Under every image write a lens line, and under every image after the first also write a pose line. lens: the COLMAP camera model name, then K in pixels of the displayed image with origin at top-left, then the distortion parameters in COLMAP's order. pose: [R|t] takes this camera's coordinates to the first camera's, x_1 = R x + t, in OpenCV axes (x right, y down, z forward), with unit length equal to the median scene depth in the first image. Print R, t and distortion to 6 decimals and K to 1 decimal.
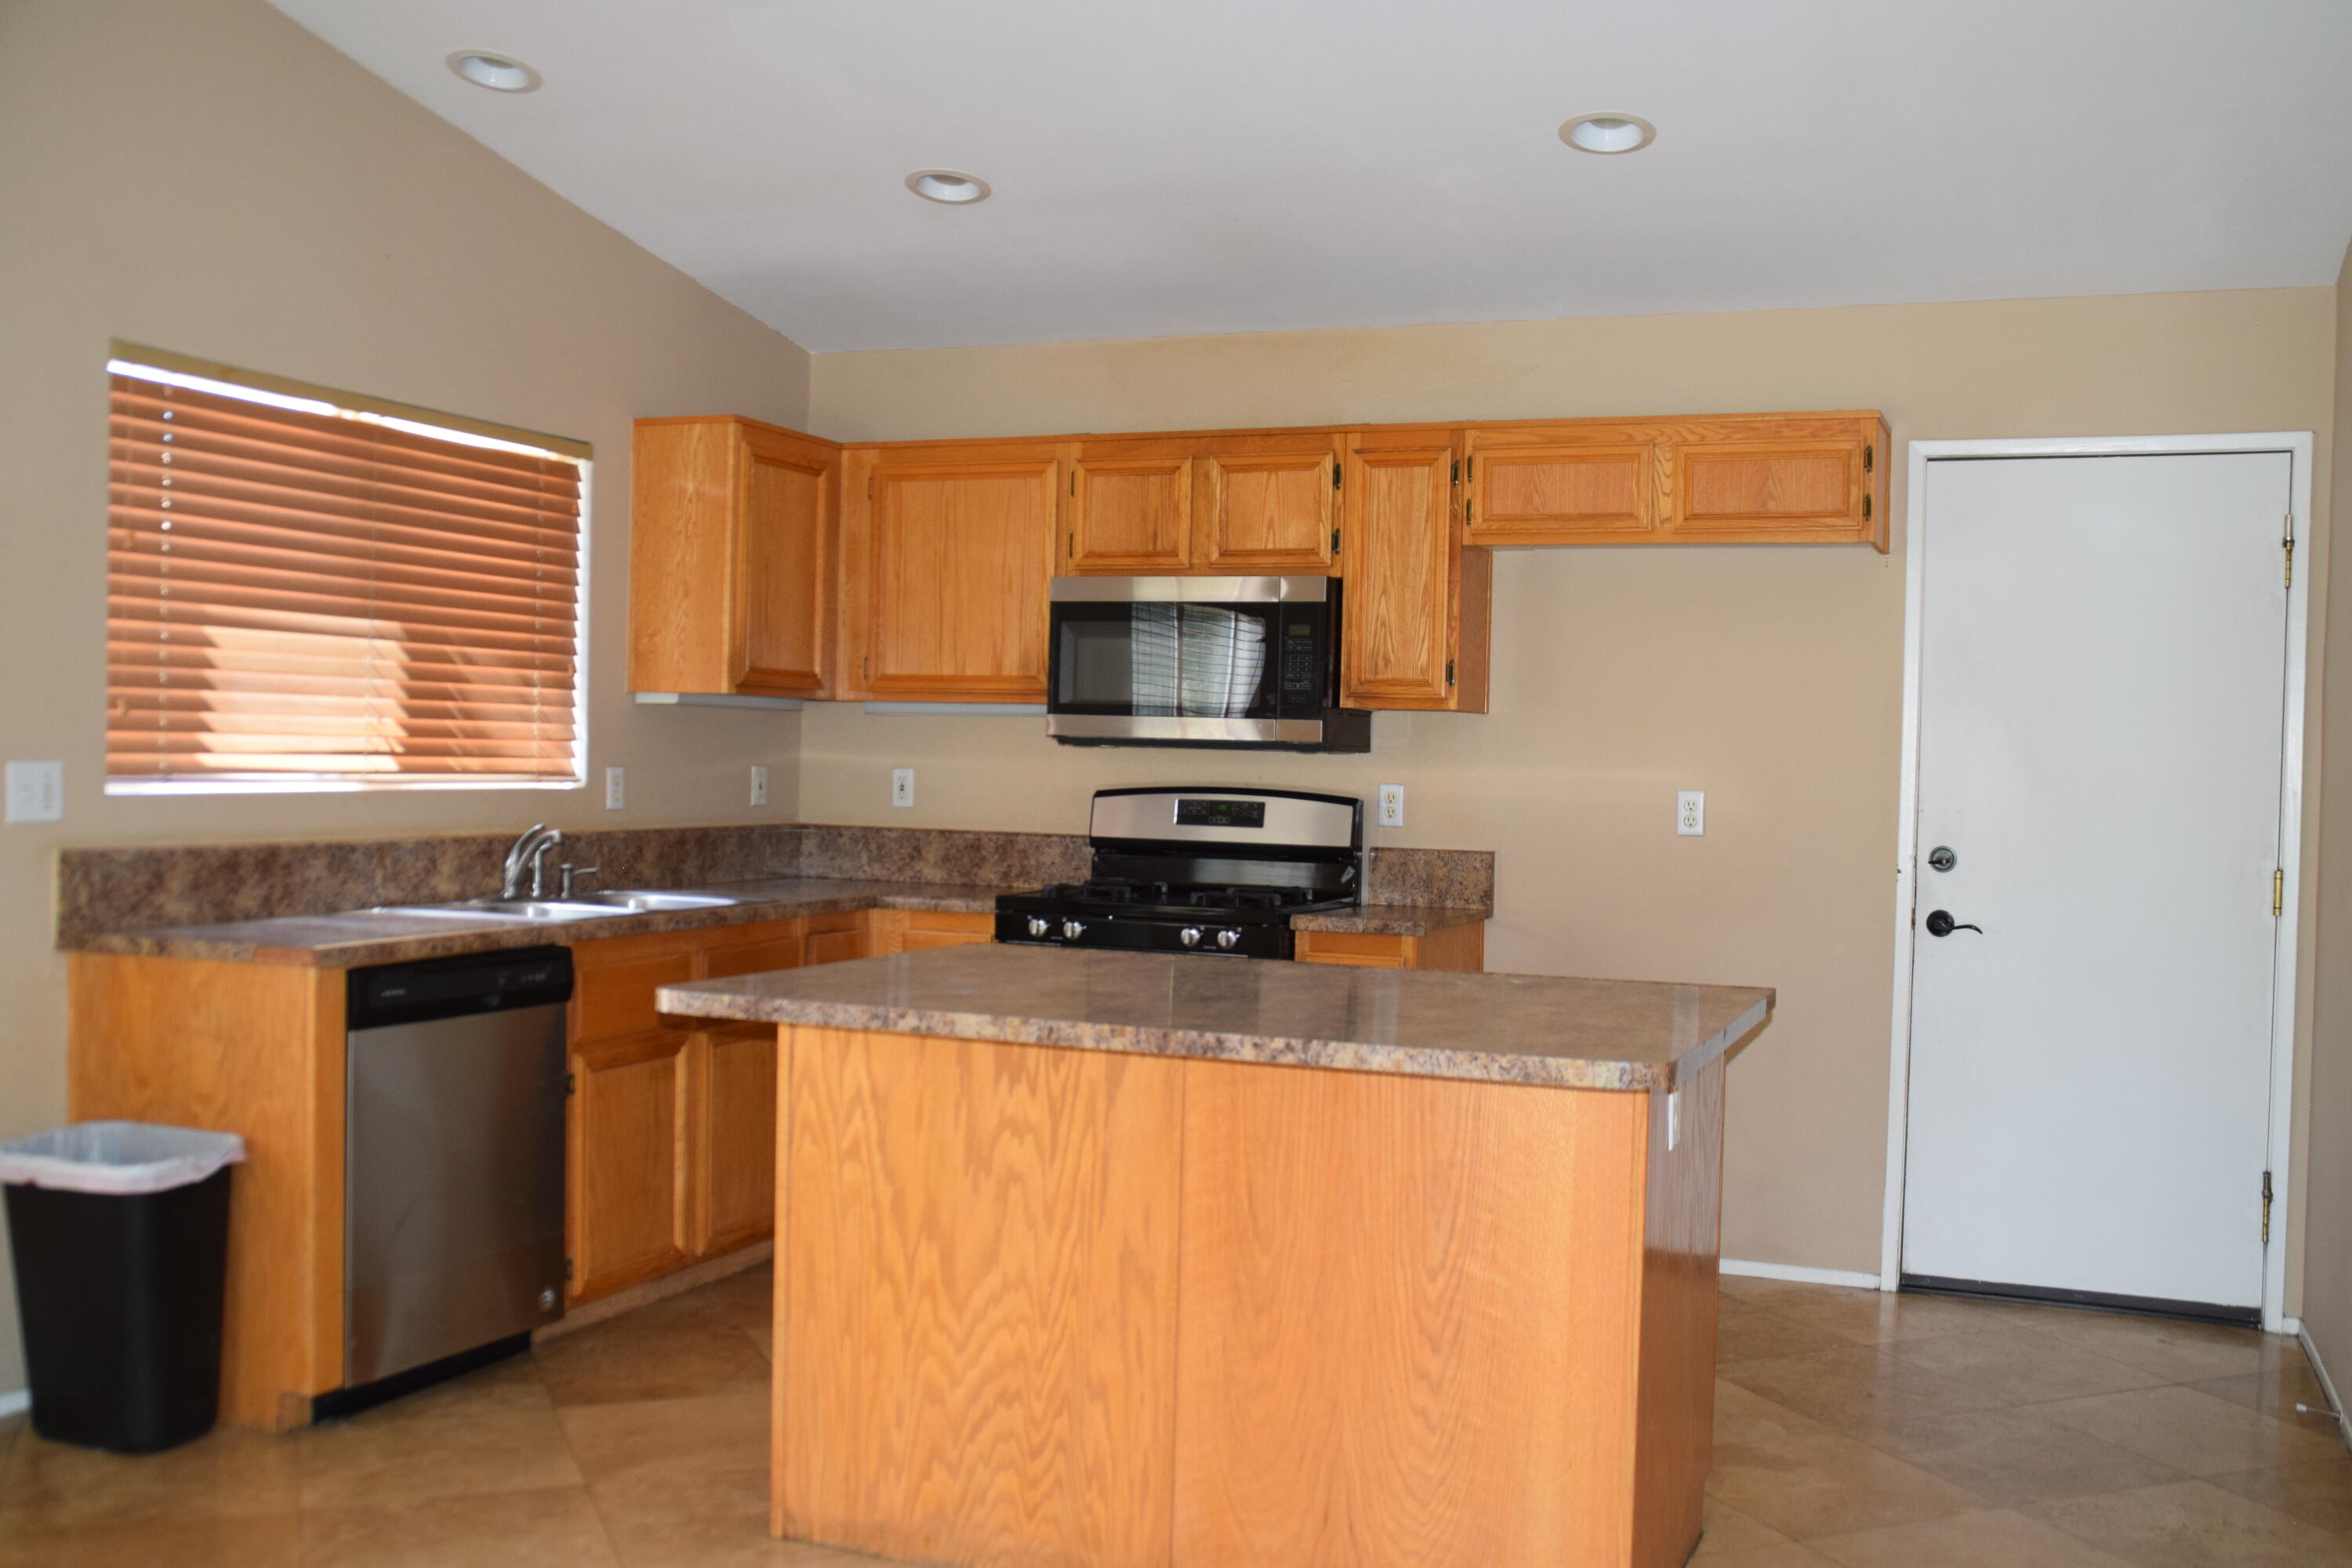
lens RADIAL K [[2205.5, 0, 1173.9], [0, 2205.5, 791.0], [0, 0, 1]] dist [-0.063497, 0.000000]
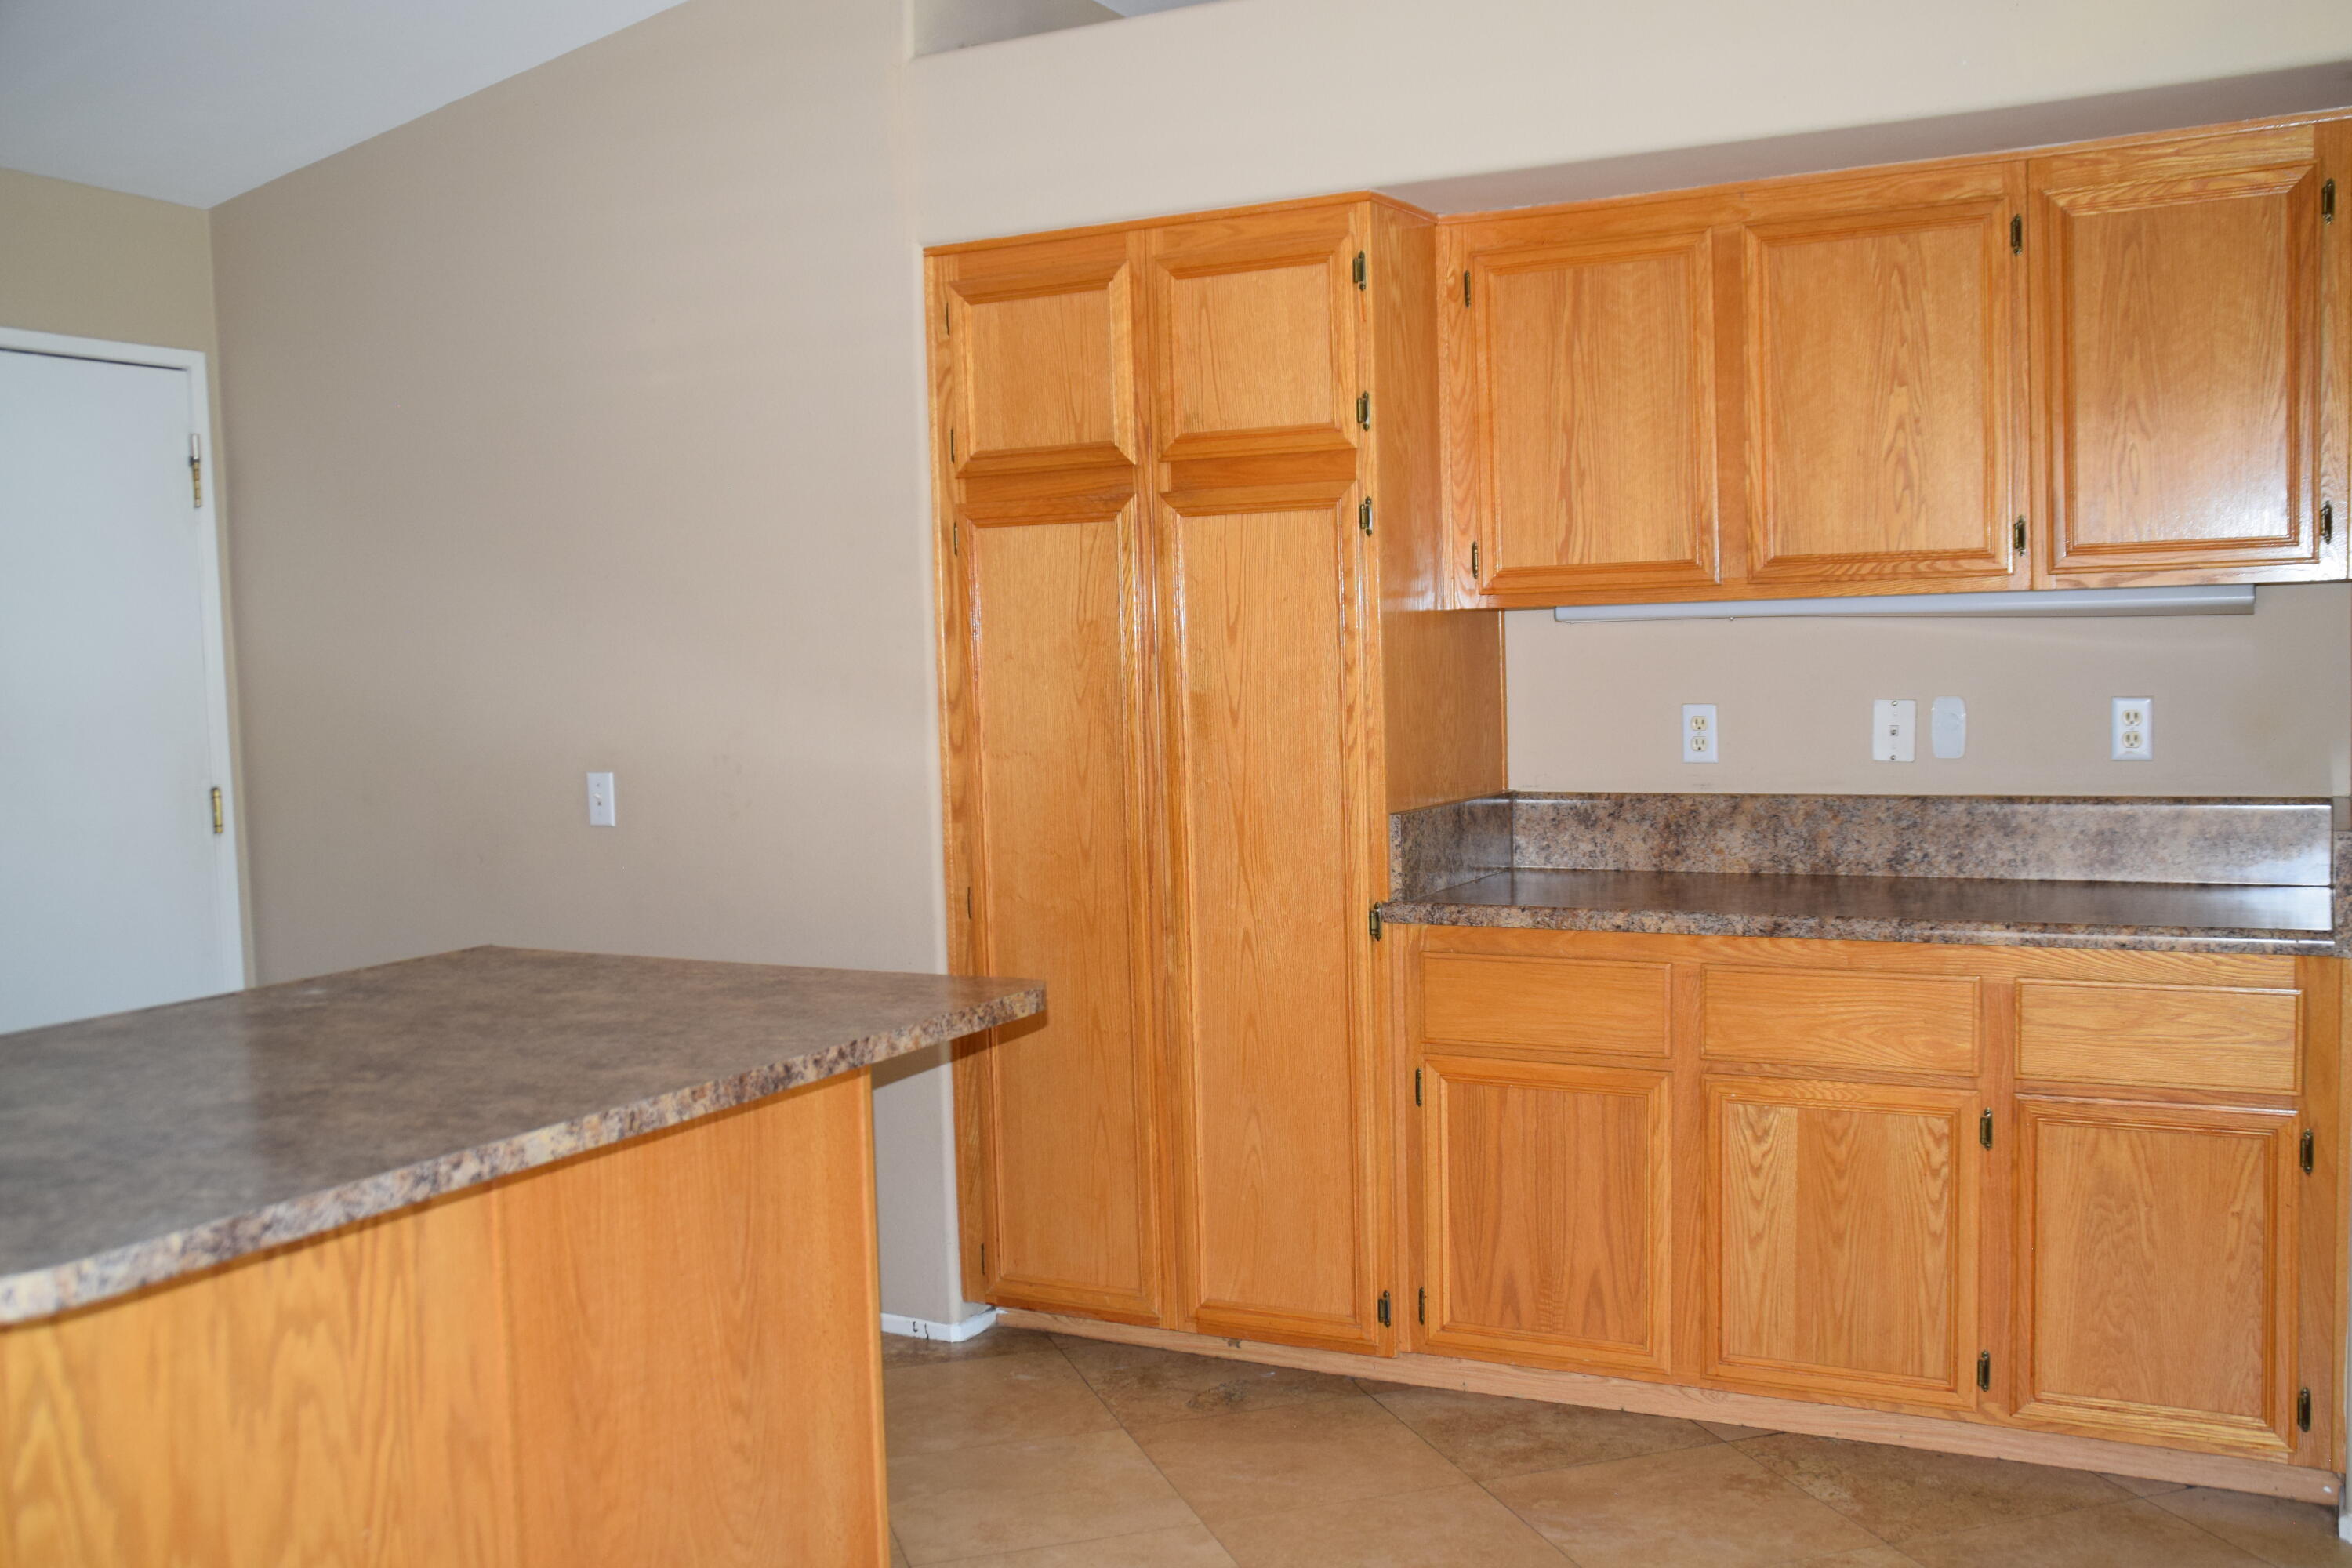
lens RADIAL K [[2205.5, 0, 1216.6], [0, 2205.5, 798.0], [0, 0, 1]] dist [-0.063497, 0.000000]
pose [[0.080484, -0.098313, 0.991896, -0.521075], [0.045052, 0.994466, 0.094912, -0.039023], [-0.995737, 0.037048, 0.084468, 0.518111]]
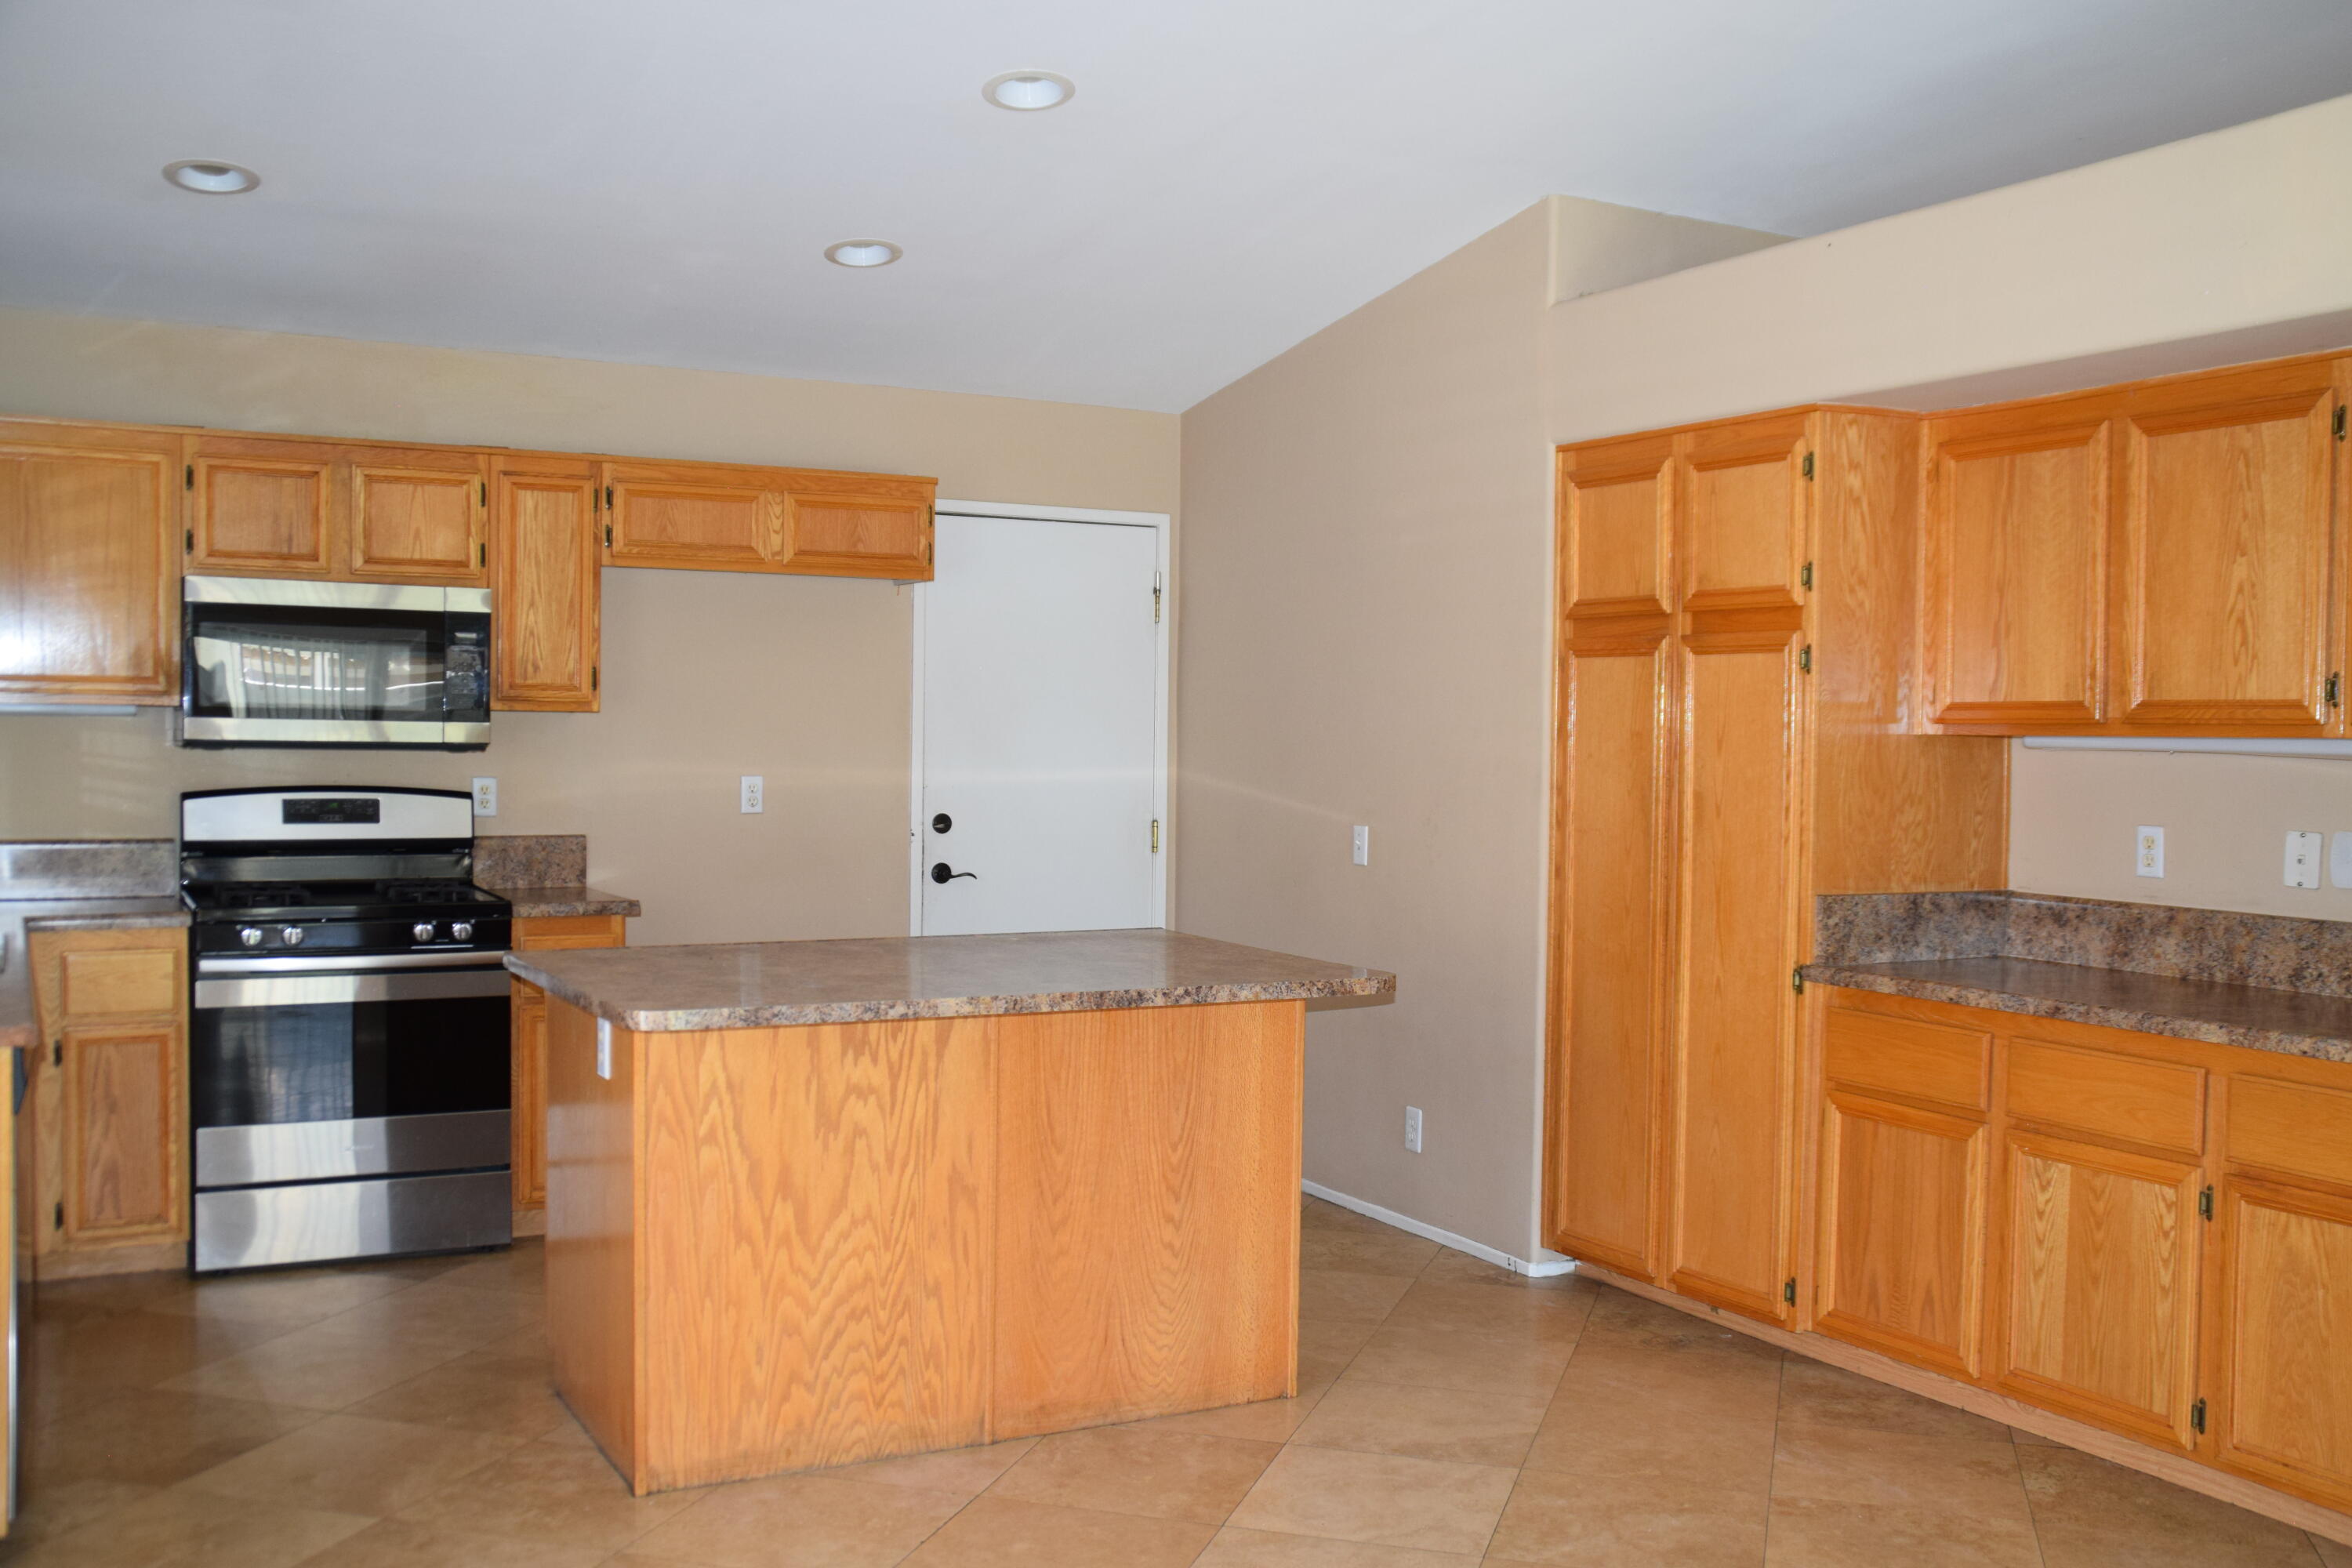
lens RADIAL K [[2205.5, 0, 1184.3], [0, 2205.5, 795.7], [0, 0, 1]] dist [-0.063497, 0.000000]
pose [[0.633819, -0.039996, 0.772447, -0.689117], [0.013297, 0.999078, 0.040820, -0.044743], [-0.773367, -0.015601, 0.633766, 0.072817]]
